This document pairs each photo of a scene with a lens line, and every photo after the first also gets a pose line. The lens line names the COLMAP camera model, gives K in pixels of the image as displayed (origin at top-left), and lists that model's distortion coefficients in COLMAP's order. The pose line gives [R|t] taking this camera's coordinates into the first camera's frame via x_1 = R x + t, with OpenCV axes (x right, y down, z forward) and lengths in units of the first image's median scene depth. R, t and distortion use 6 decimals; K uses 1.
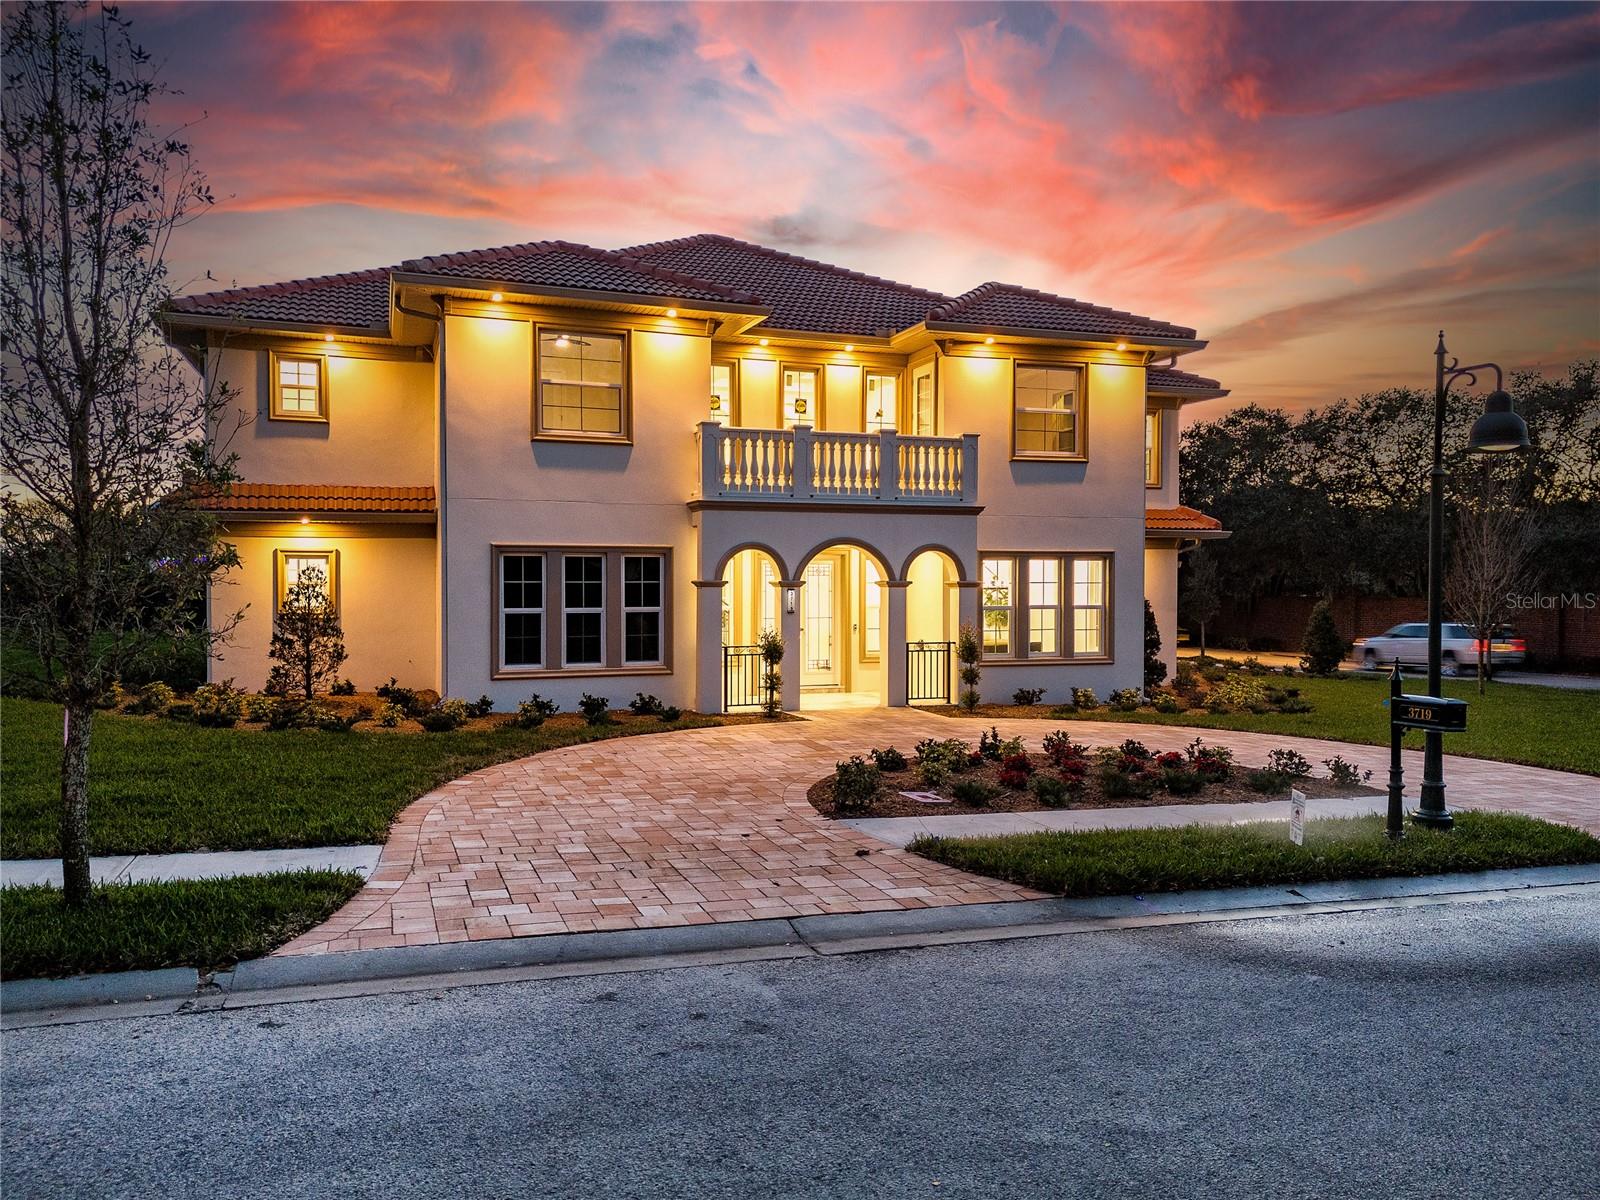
lens RADIAL K [[1139.0, 0, 793.0], [0, 1139.0, 607.0], [0, 0, 1]] dist [0.053301, -0.004025]
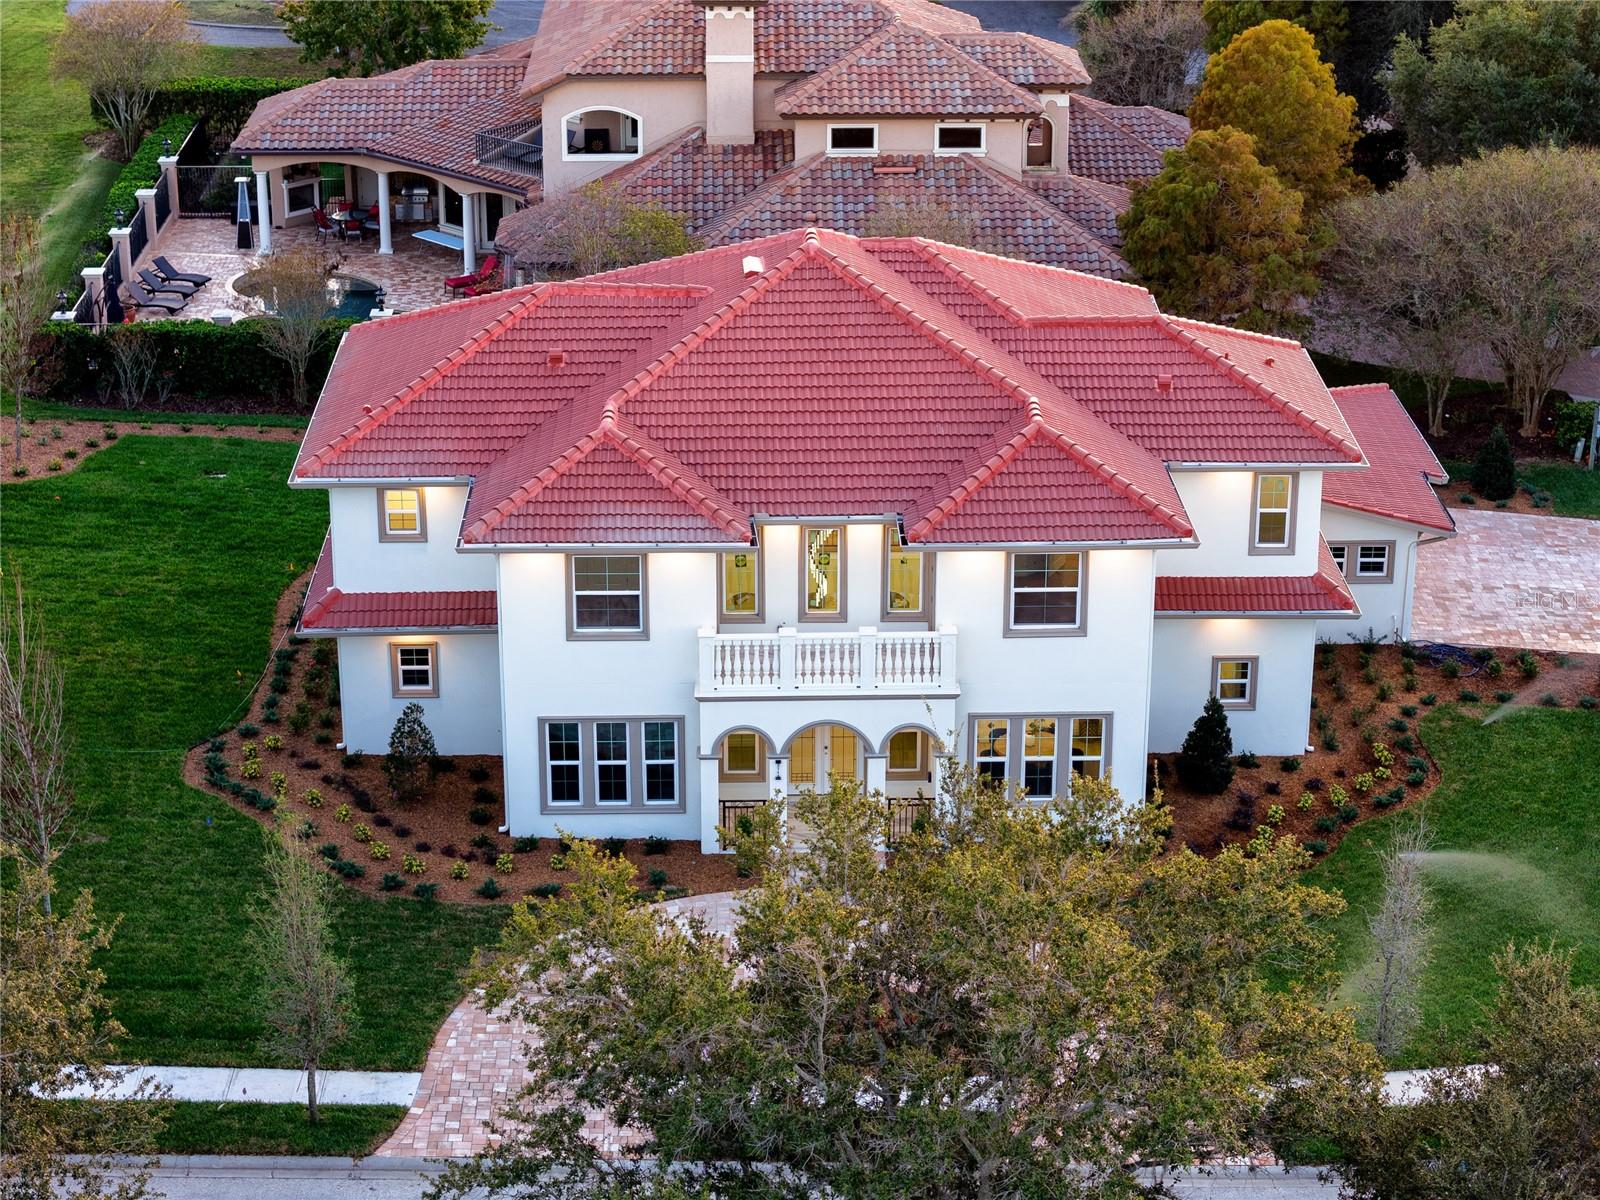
lens RADIAL K [[3073.6, 0, 800.0], [0, 3073.6, 600.0], [0, 0, 1]] dist [-0.004891, 0.073806]
pose [[0.947898, 0.123146, -0.293809, 0.944801], [-0.005529, 0.928486, 0.371327, -1.367865], [0.318525, -0.350356, 0.880791, -1.766081]]
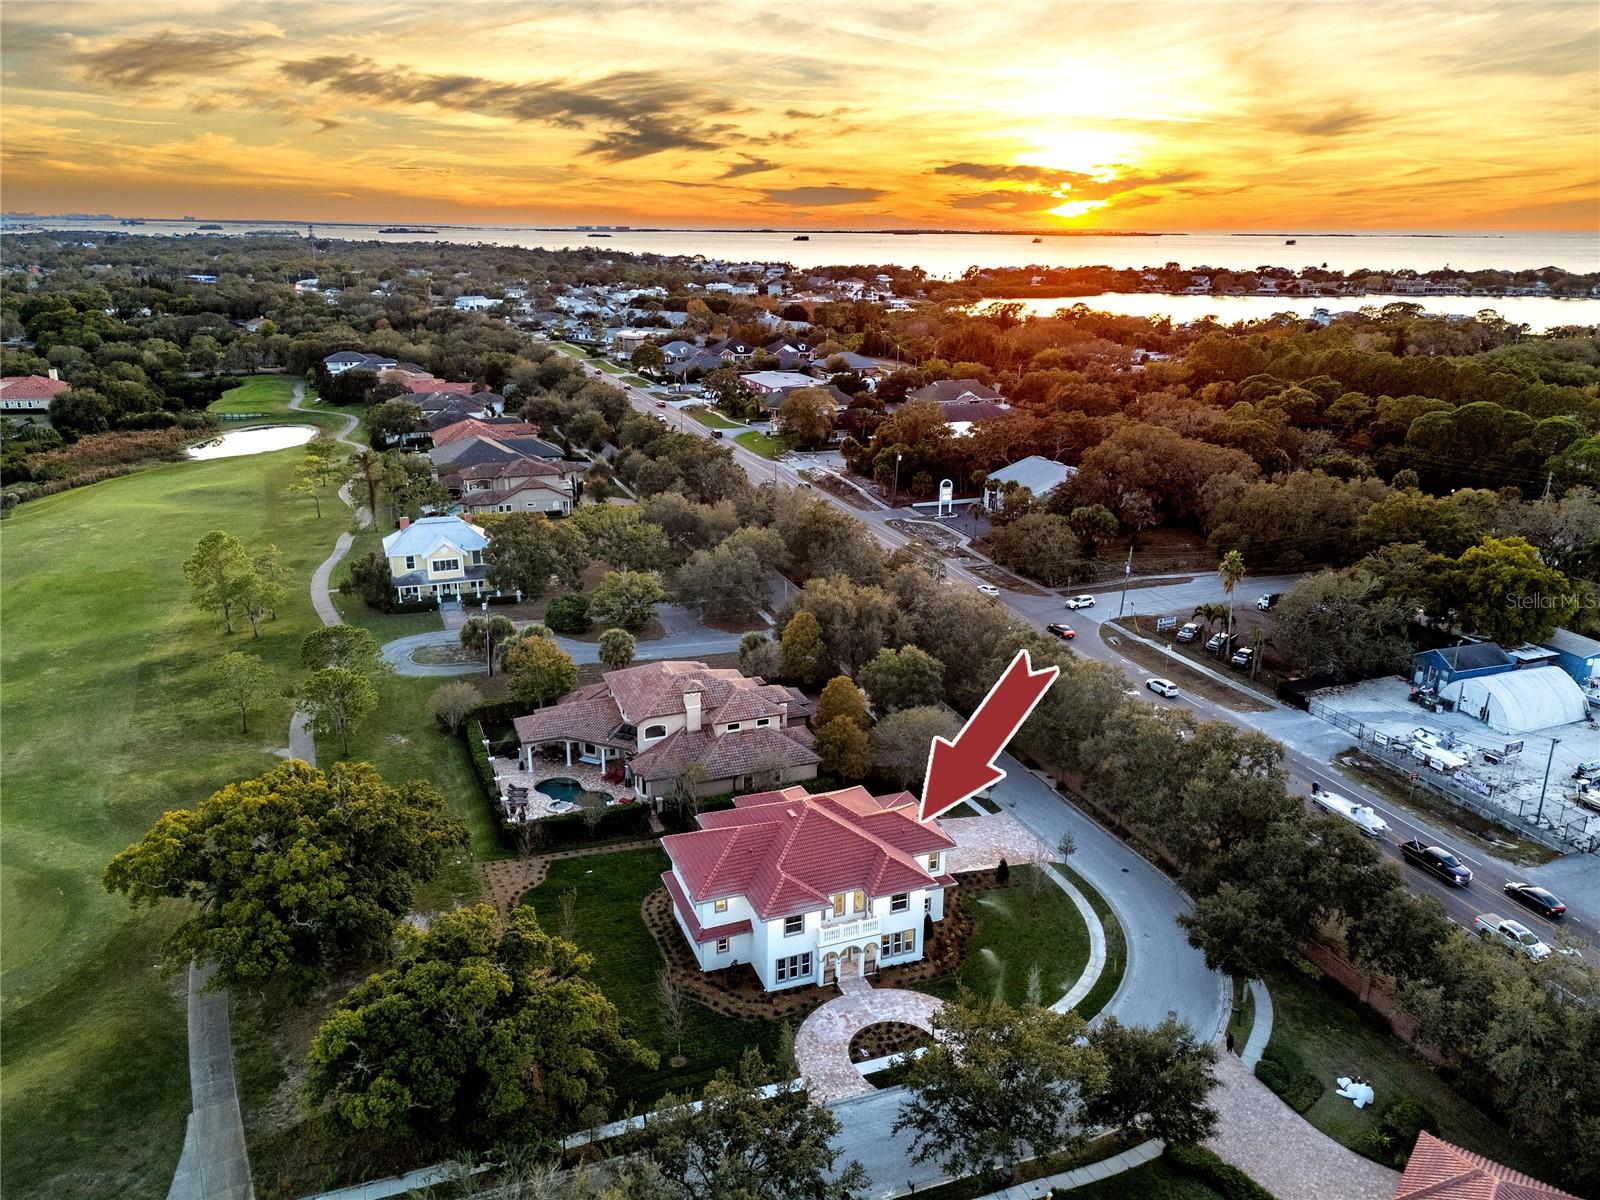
lens RADIAL K [[1129.2, 0, 800.0], [0, 1129.2, 600.0], [0, 0, 1]] dist [0.058765, -0.006101]
pose [[0.999528, 0.002056, 0.030668, -0.294142], [-0.011091, 0.954666, 0.297472, -2.706771], [-0.028666, -0.297671, 0.954238, -2.860812]]
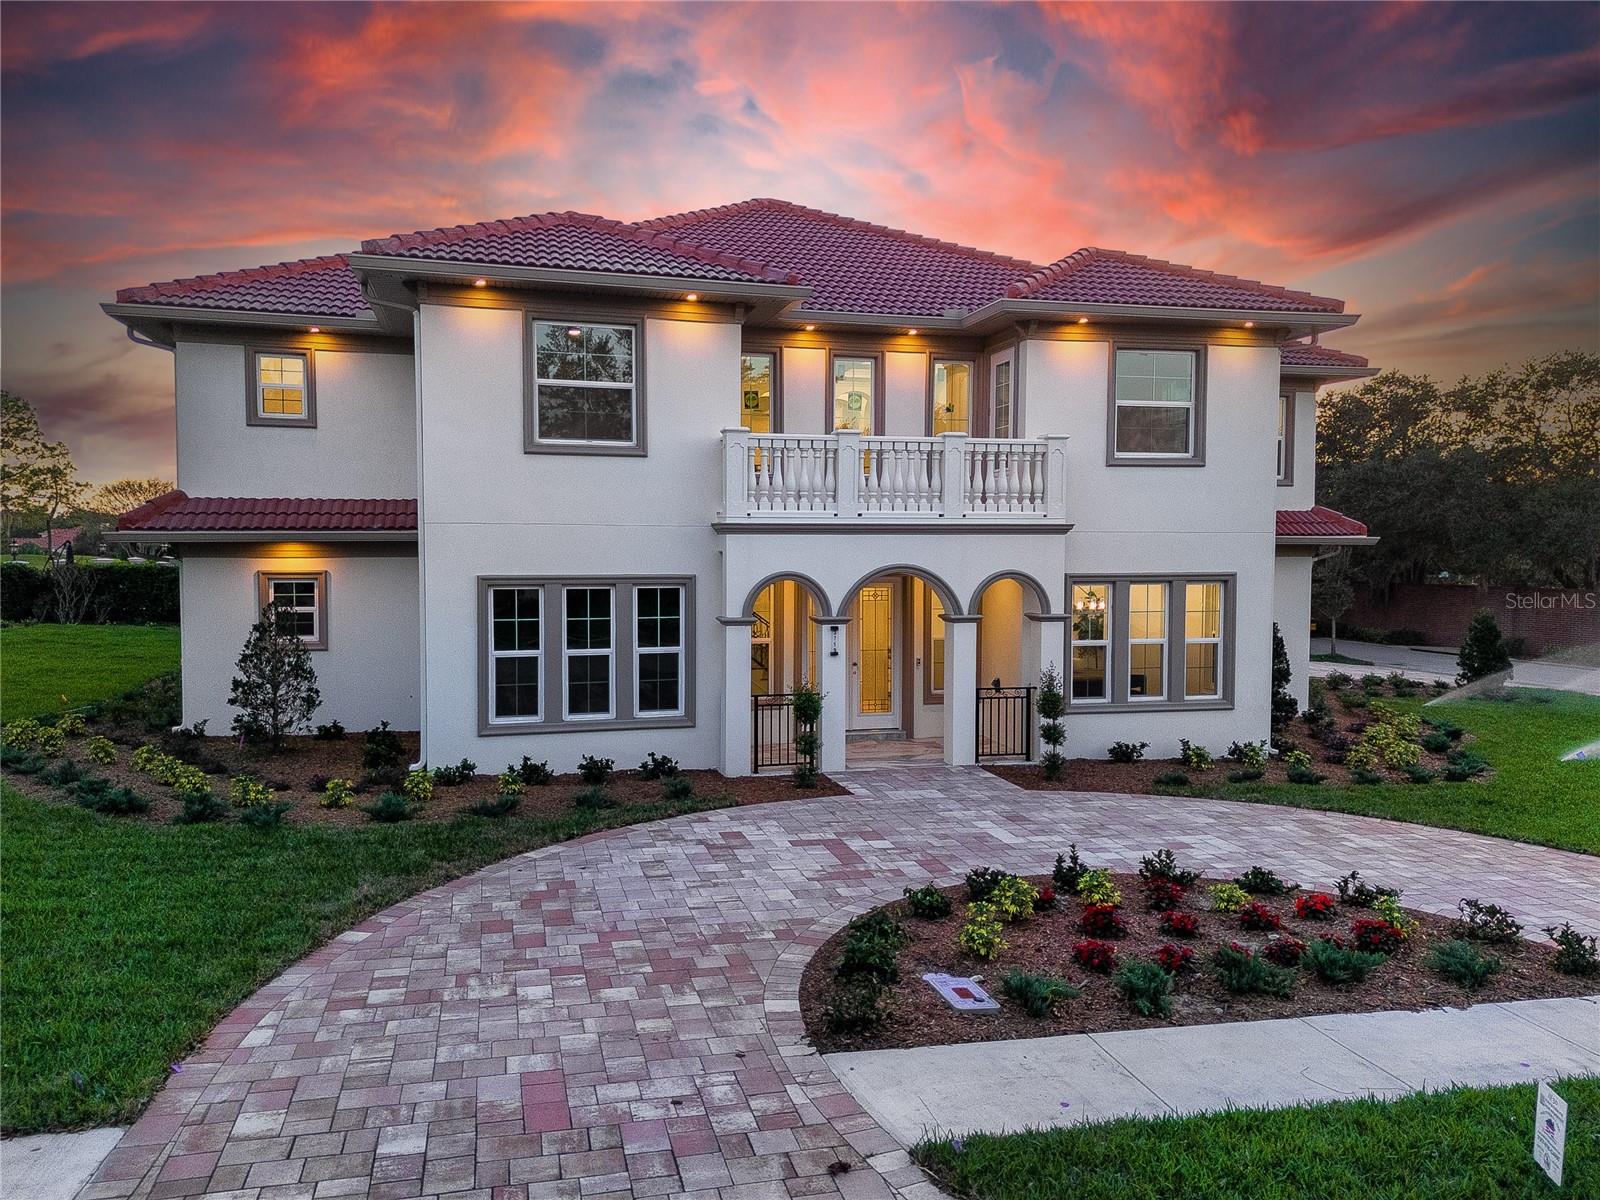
lens RADIAL K [[1129.2, 0, 800.0], [0, 1129.2, 600.0], [0, 0, 1]] dist [0.058765, -0.006101]
pose [[0.996197, 0.005968, -0.086922, 0.044631], [-0.003475, 0.999579, 0.028811, -0.059165], [0.087058, -0.028399, 0.995798, 0.174672]]
